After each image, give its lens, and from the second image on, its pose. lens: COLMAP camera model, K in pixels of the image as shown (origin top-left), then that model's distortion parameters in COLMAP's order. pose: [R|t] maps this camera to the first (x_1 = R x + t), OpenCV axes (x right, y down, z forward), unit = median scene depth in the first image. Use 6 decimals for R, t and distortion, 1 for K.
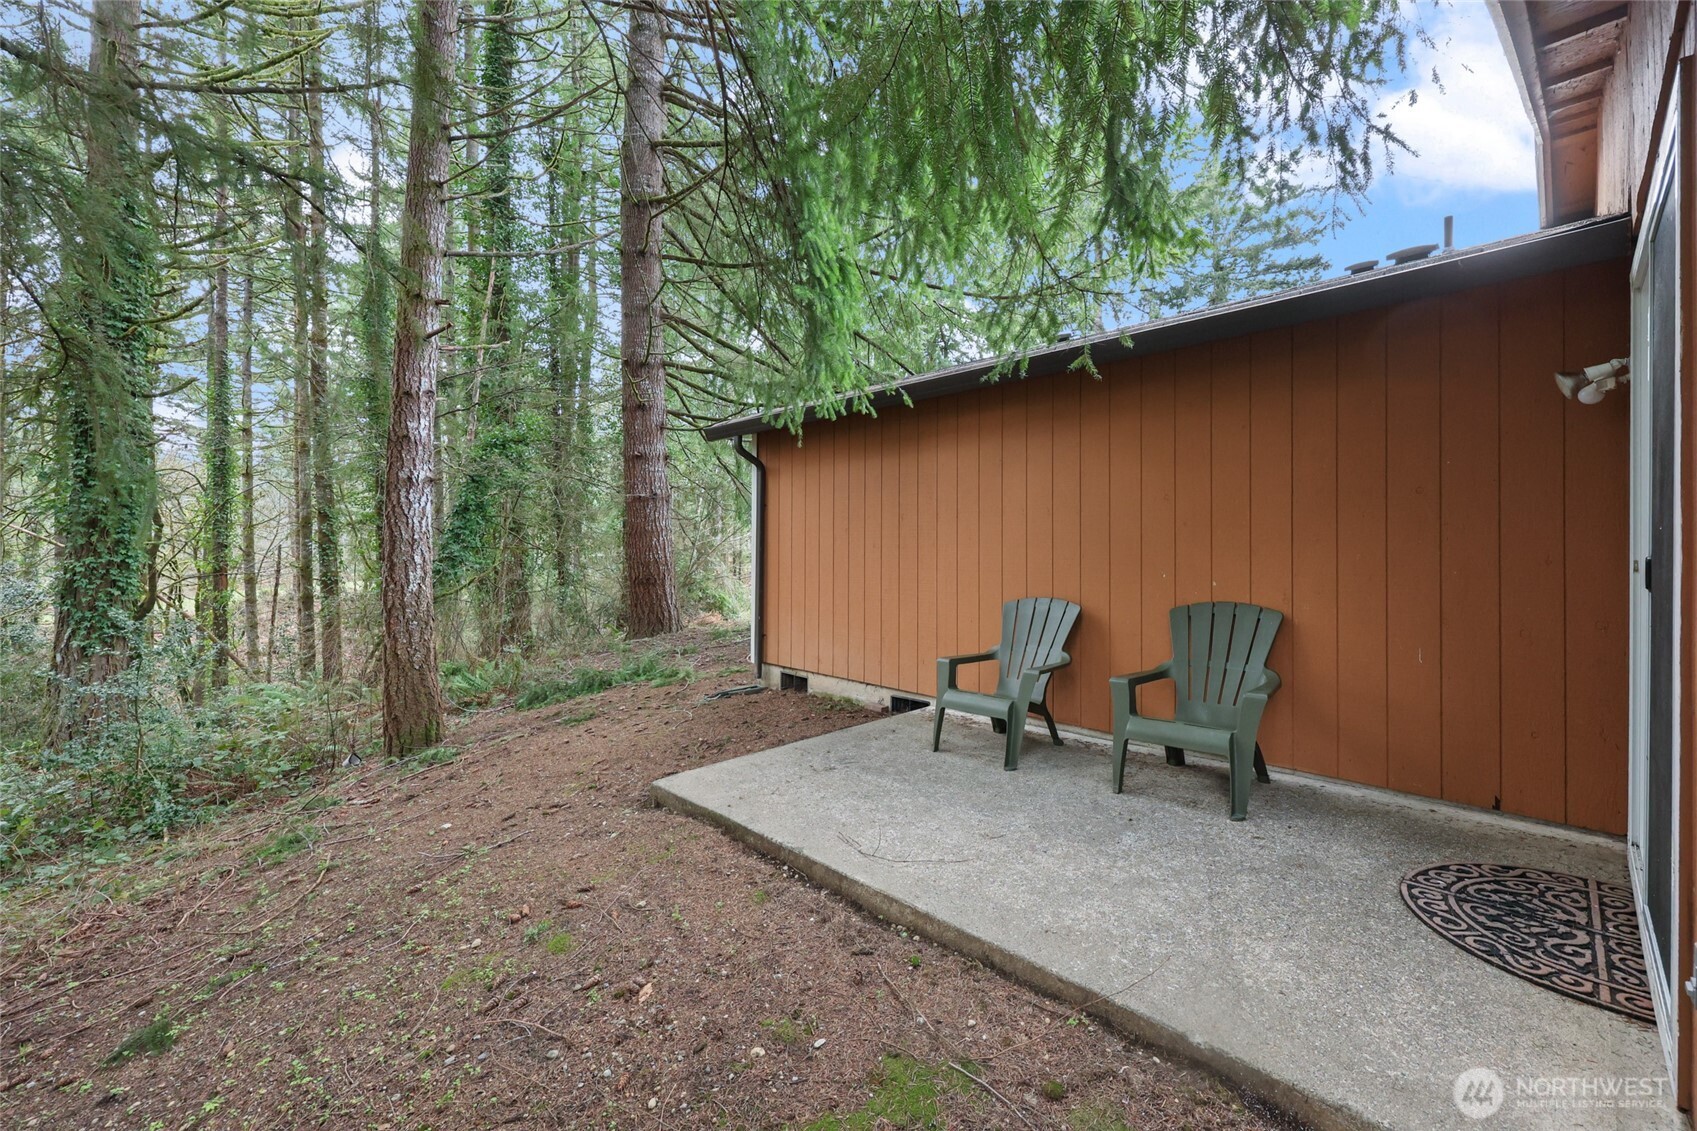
lens RADIAL K [[676.2, 0, 849.0], [0, 676.2, 553.9], [0, 0, 1]] dist [0.000128, -0.000120]
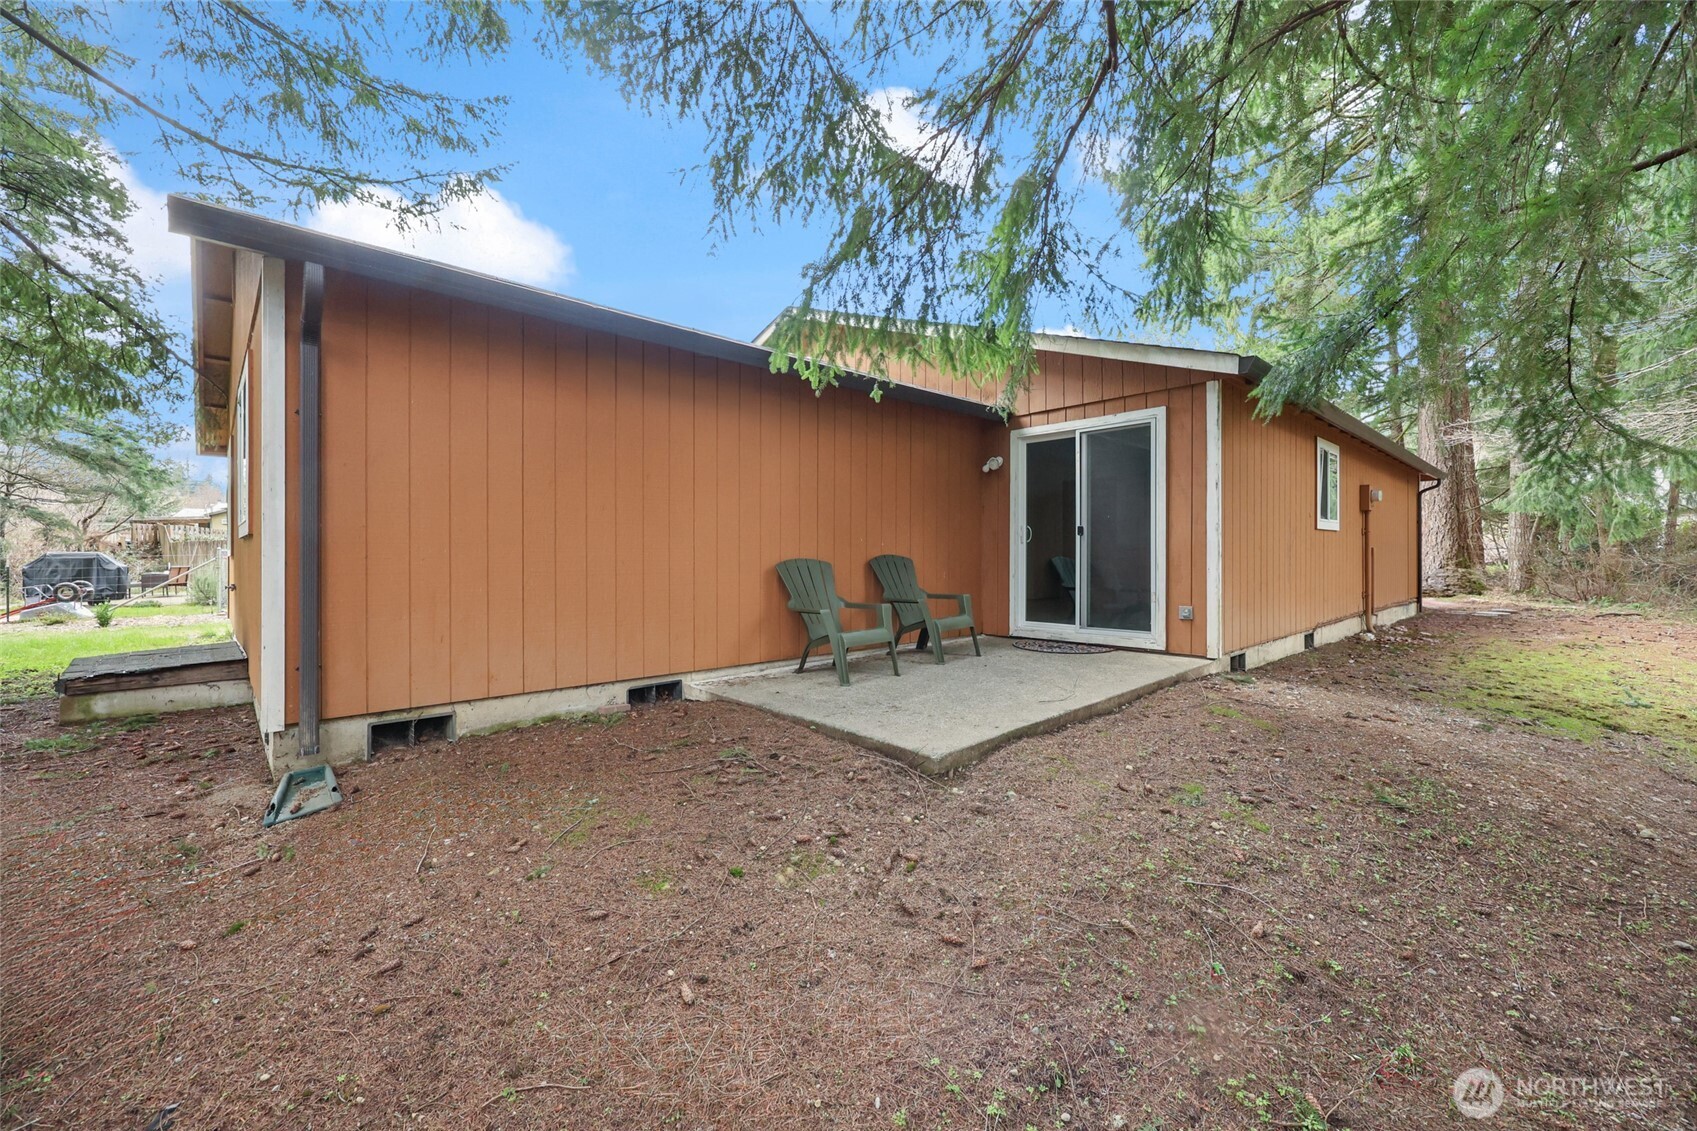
lens RADIAL K [[676.2, 0, 849.0], [0, 676.2, 553.9], [0, 0, 1]] dist [0.000128, -0.000120]
pose [[0.009547, 0.009635, 0.999908, -0.733803], [0.010512, 0.999897, -0.009735, 0.053786], [-0.999899, 0.010604, 0.009444, 0.696619]]
